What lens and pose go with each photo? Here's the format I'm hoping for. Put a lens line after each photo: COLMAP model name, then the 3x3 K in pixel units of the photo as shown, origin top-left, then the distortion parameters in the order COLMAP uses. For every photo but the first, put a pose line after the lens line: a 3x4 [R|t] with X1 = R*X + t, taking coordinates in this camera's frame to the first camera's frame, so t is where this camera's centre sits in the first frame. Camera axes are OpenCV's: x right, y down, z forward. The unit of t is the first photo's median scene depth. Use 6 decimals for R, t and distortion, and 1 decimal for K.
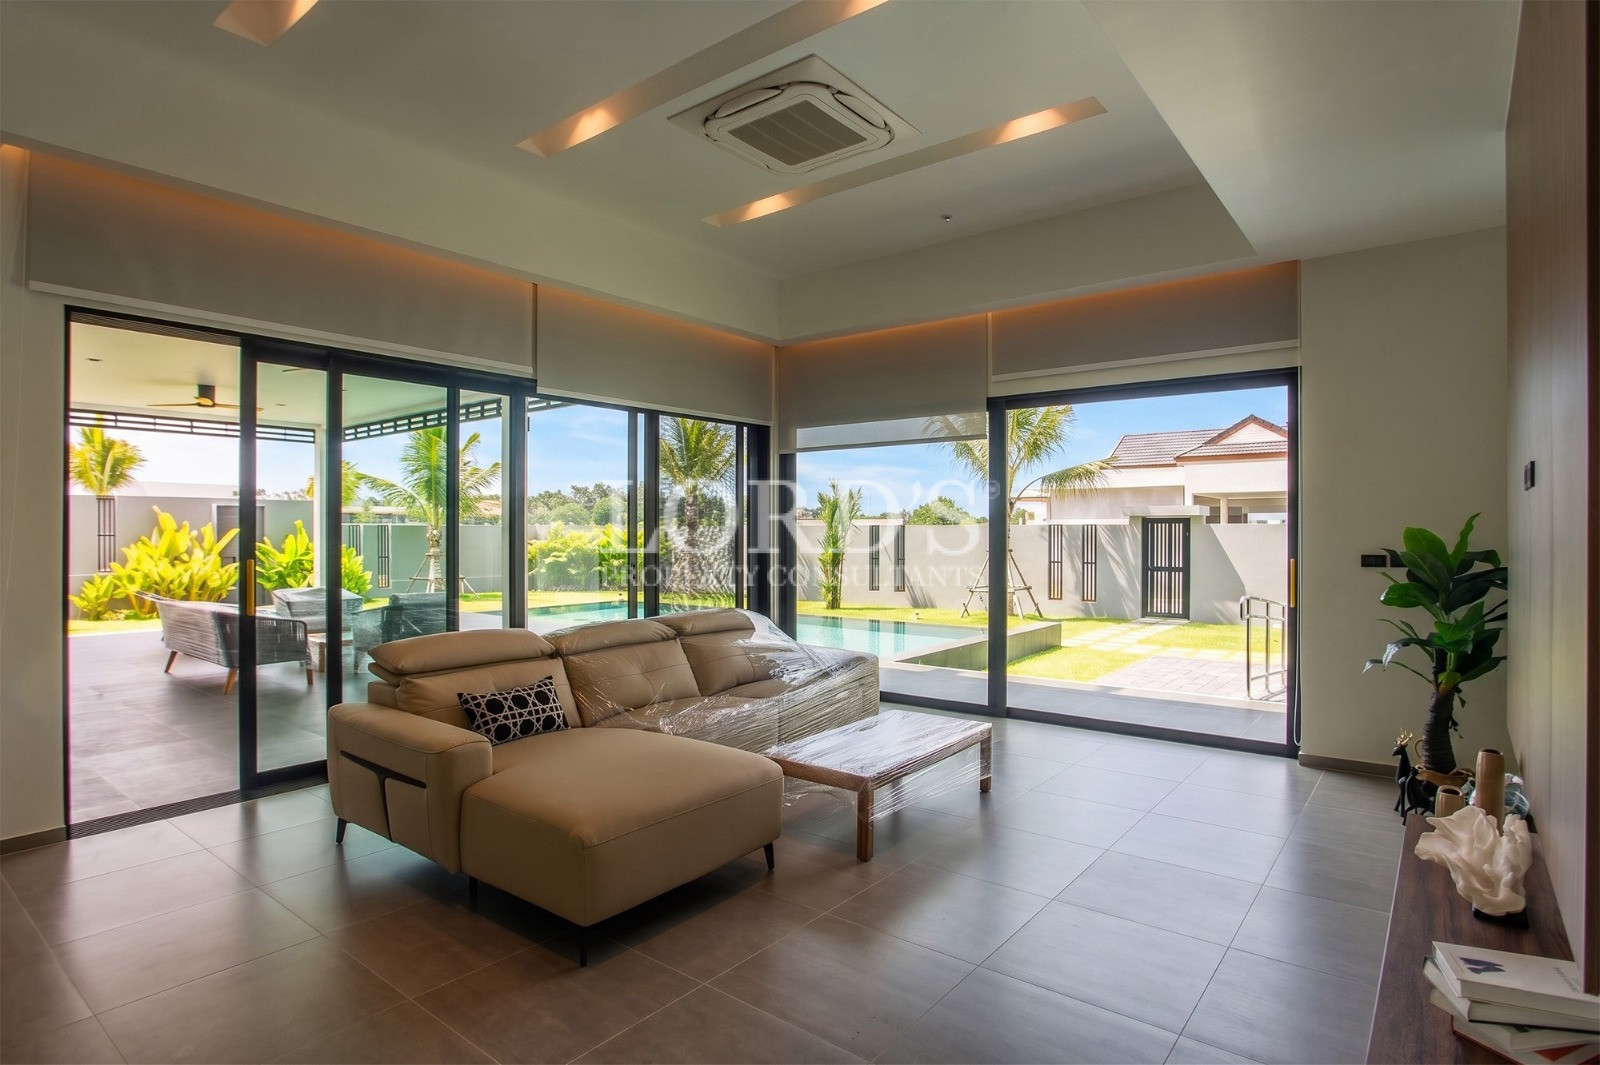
lens RADIAL K [[833.9, 0, 793.1], [0, 833.9, 531.0], [0, 0, 1]] dist [-0.067935, 0.000267]
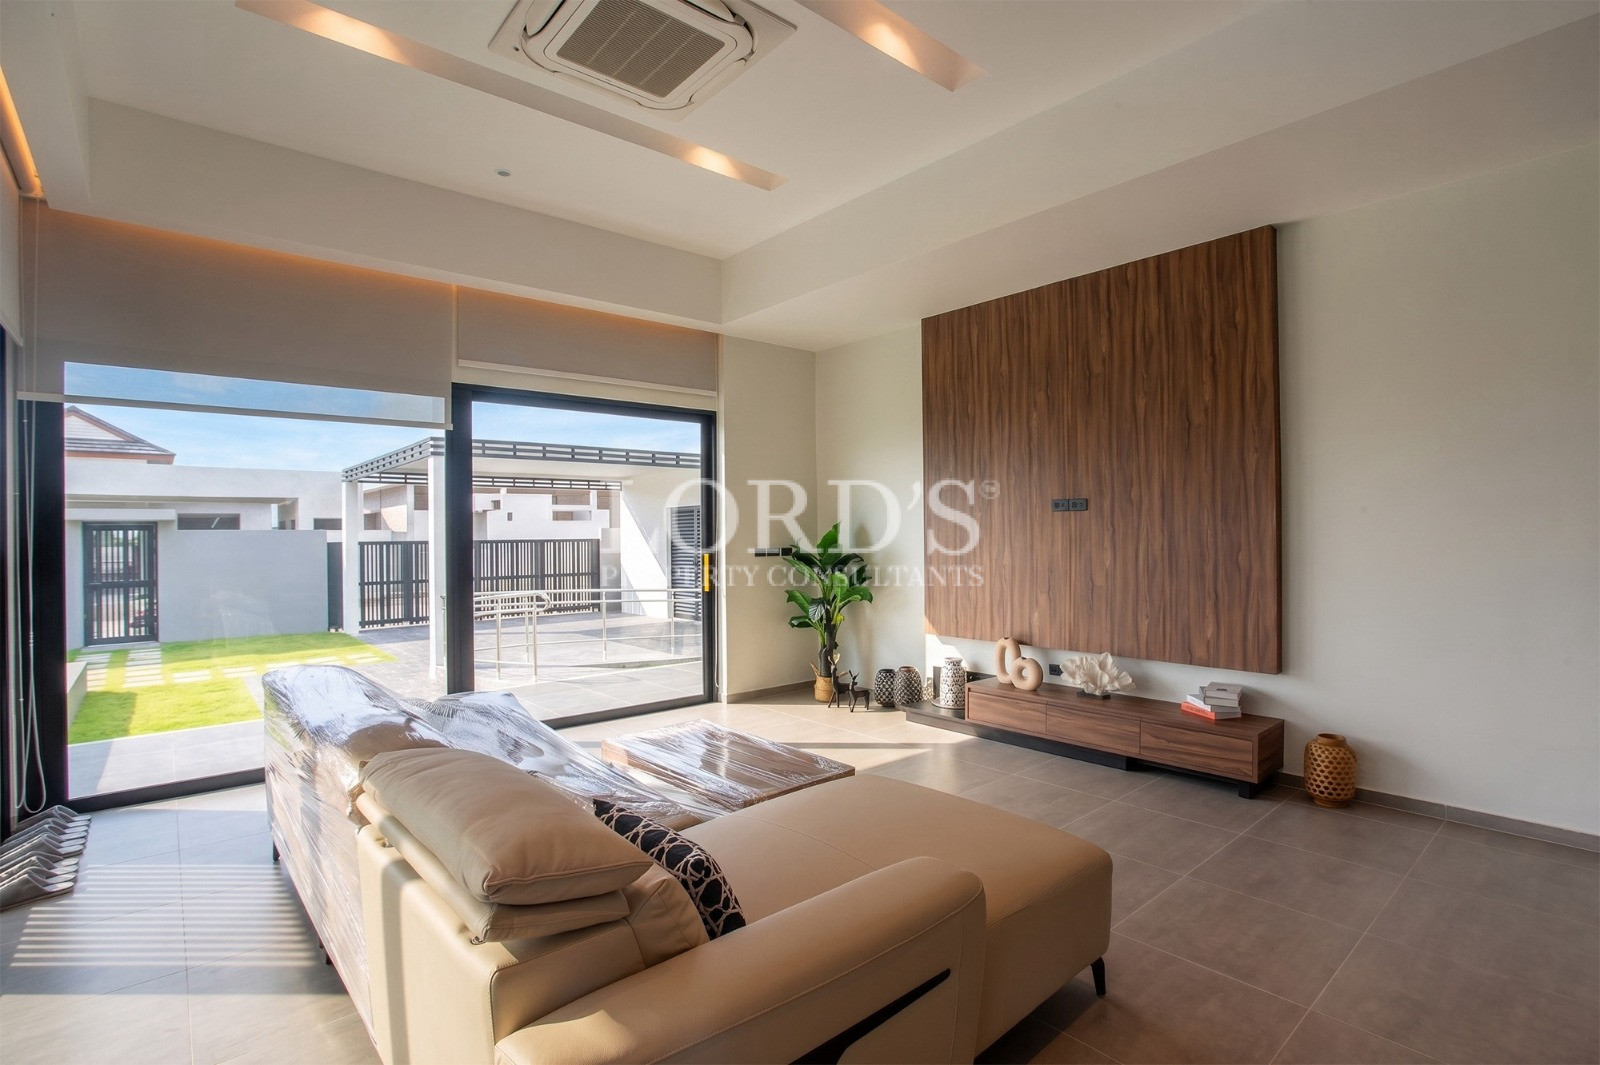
lens RADIAL K [[777.4, 0, 811.1], [0, 777.4, 529.2], [0, 0, 1]] dist [-0.017964, -0.000014]
pose [[0.156953, -0.001006, 0.987605, -0.505675], [0.009767, 0.999952, -0.000533, -0.004128], [-0.987558, 0.009730, 0.156956, 0.505572]]
